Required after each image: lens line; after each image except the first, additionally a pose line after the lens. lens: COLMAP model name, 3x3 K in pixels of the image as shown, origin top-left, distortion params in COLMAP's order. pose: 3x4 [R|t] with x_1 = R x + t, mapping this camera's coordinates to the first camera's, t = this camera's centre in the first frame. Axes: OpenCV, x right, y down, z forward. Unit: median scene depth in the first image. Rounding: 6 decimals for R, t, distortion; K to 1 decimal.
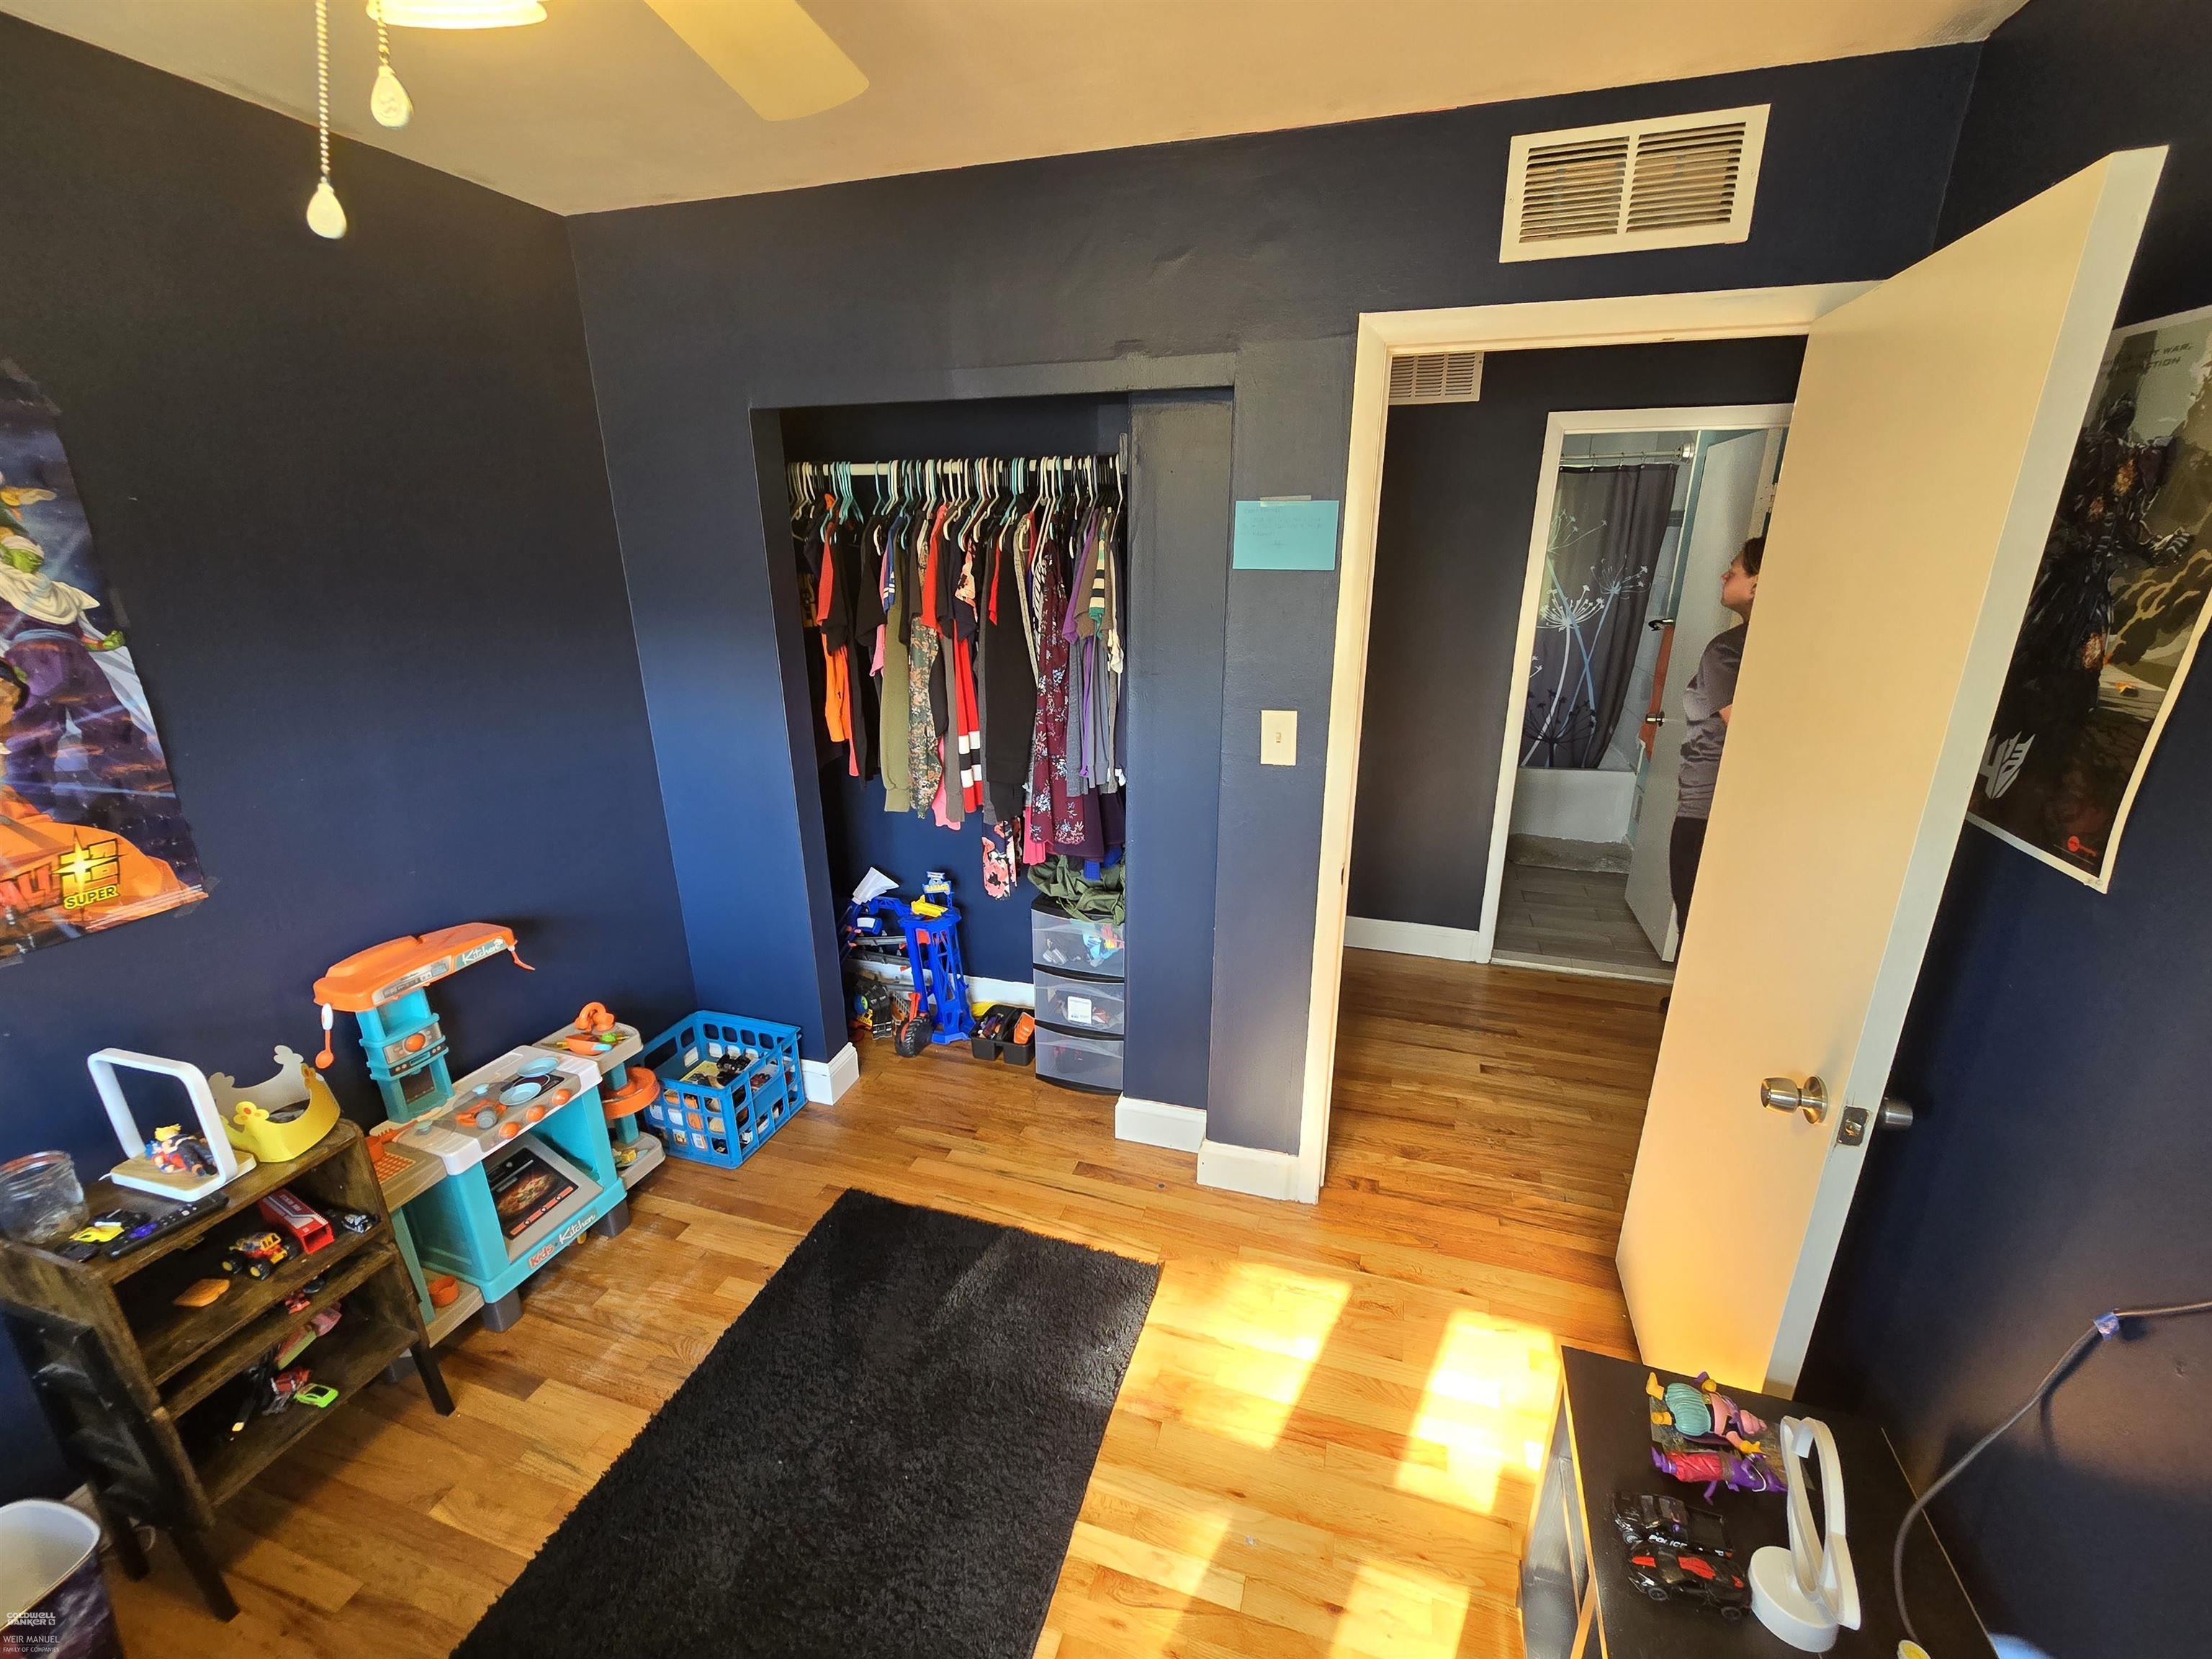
lens RADIAL K [[896.1, 0, 1117.4], [0, 896.1, 832.5], [0, 0, 1]] dist [-0.000968, 0.000354]
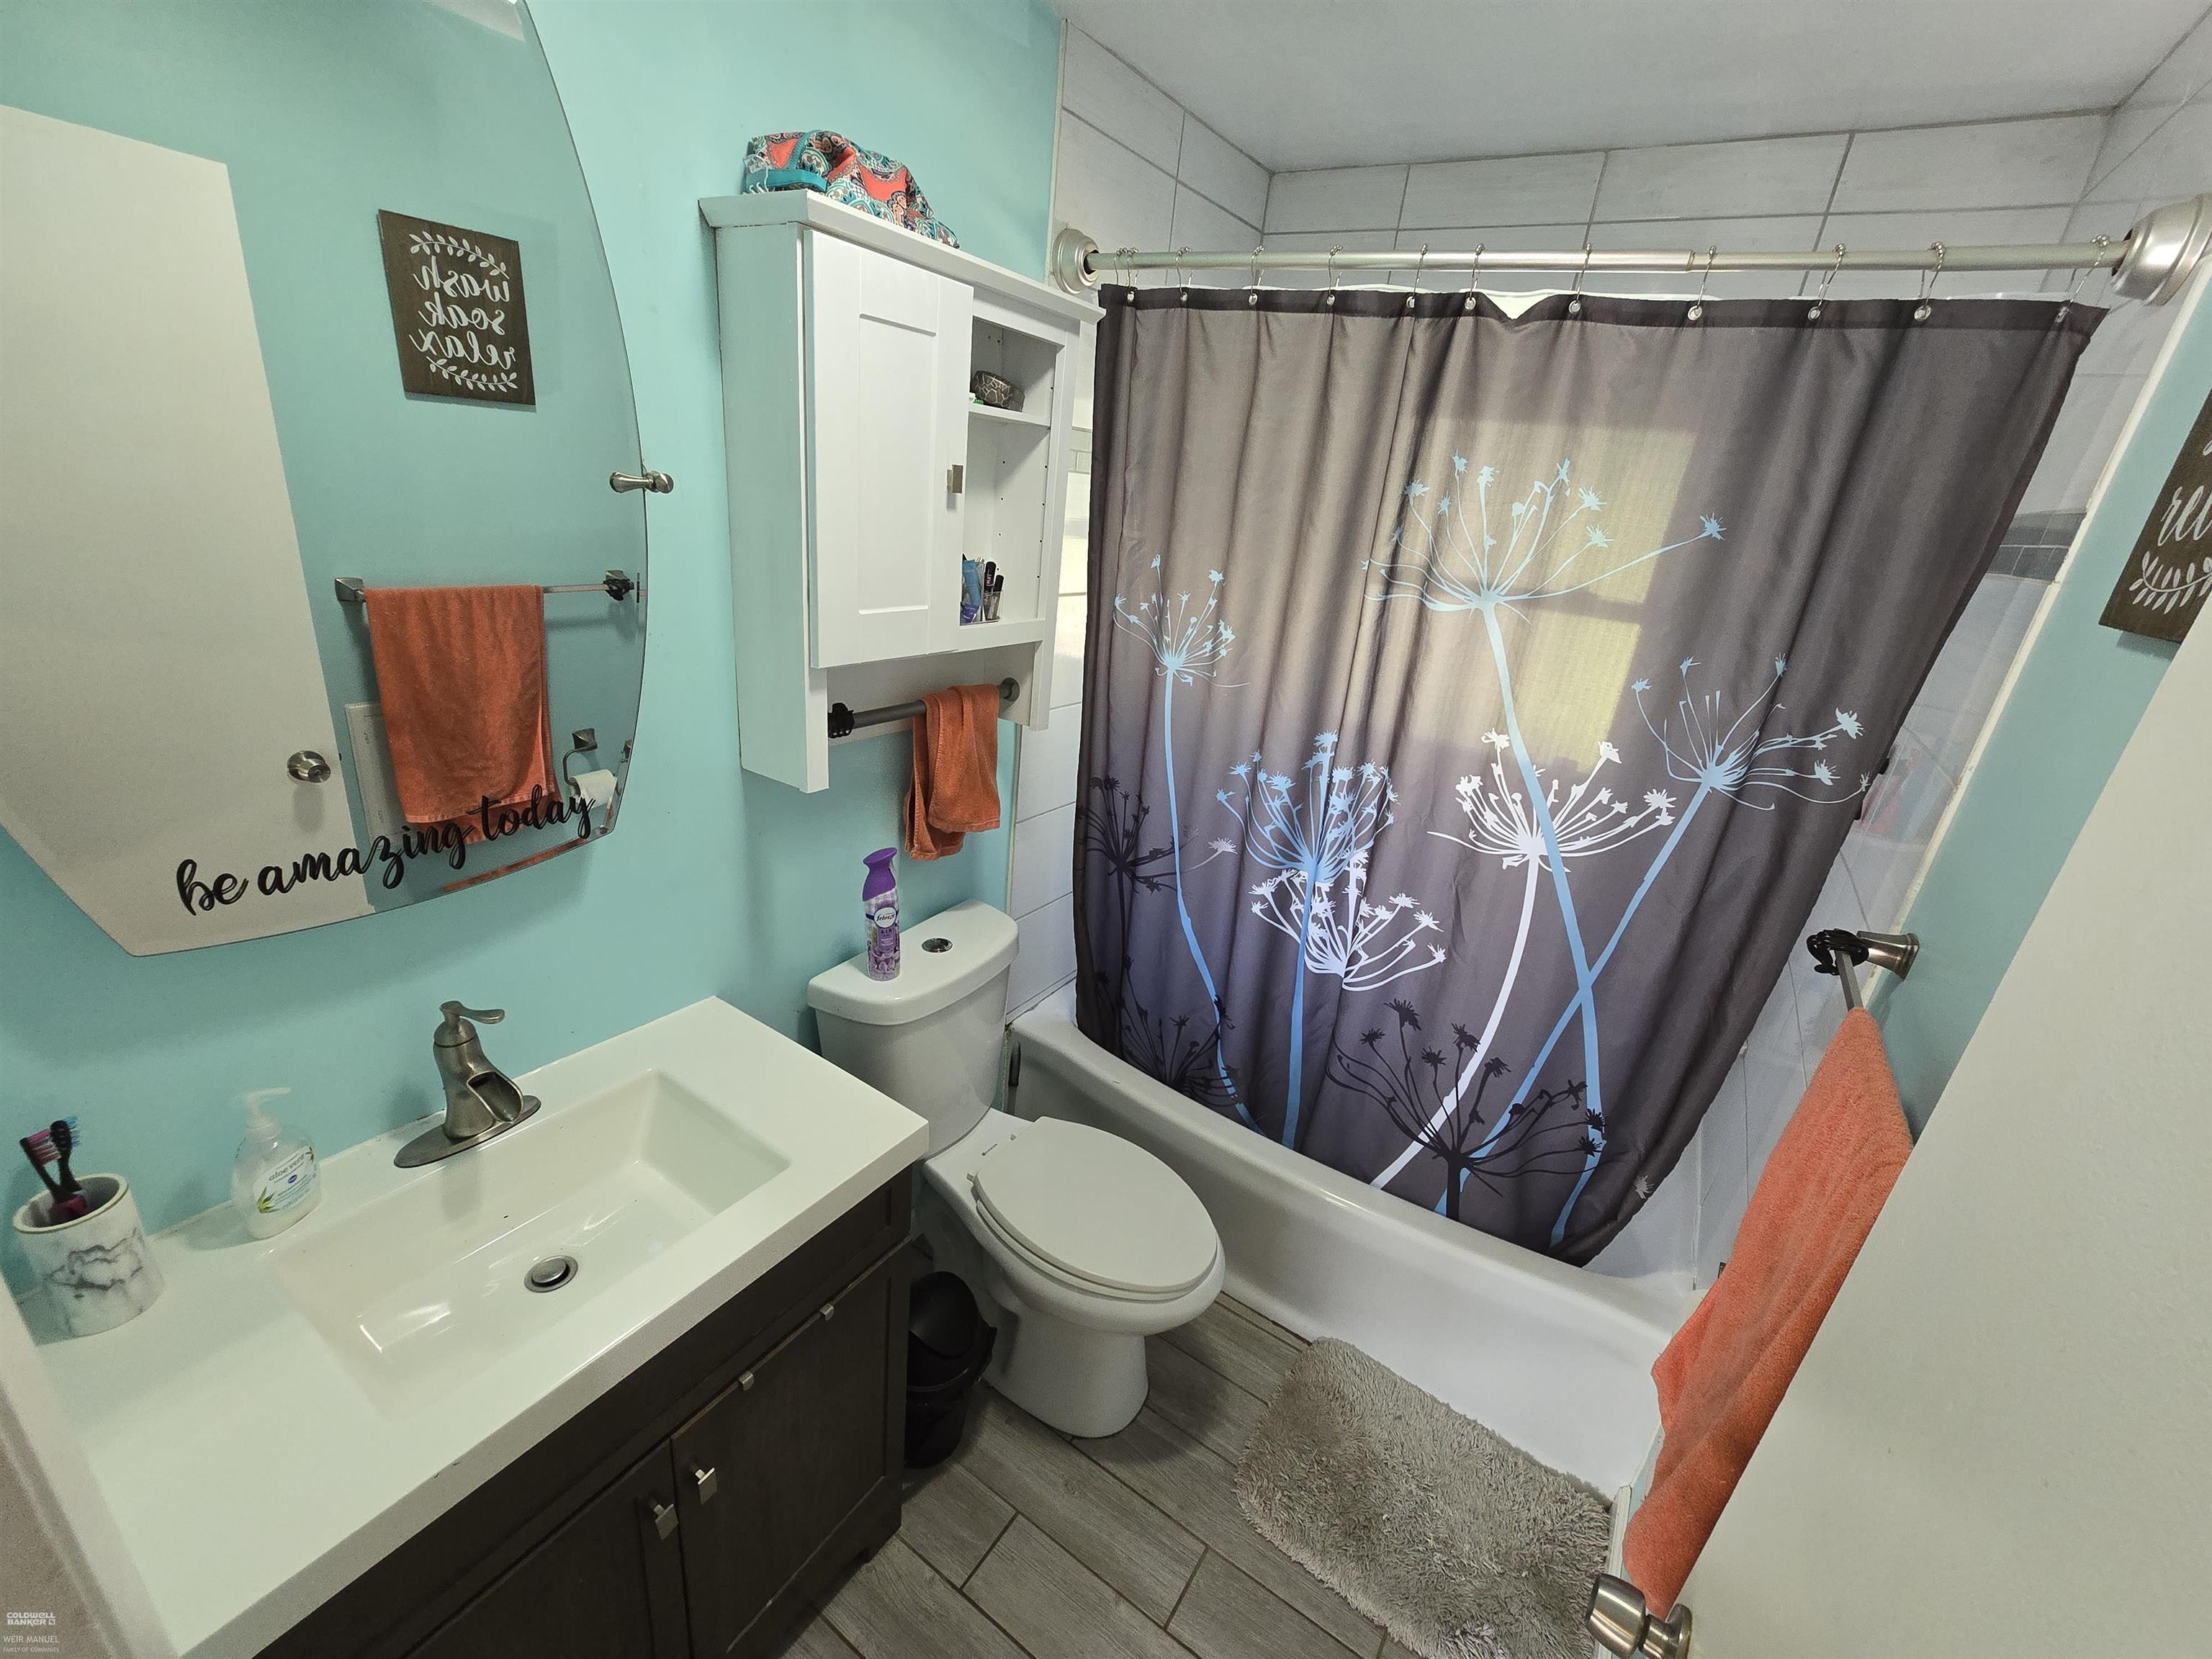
lens RADIAL K [[896.1, 0, 1106.9], [0, 896.1, 823.6], [0, 0, 1]] dist [-0.000968, 0.000354]
pose [[0.961275, 0.182782, -0.206253, 0.424012], [-0.174568, 0.982964, 0.057506, -0.234431], [0.213251, -0.019274, 0.976807, 0.673215]]
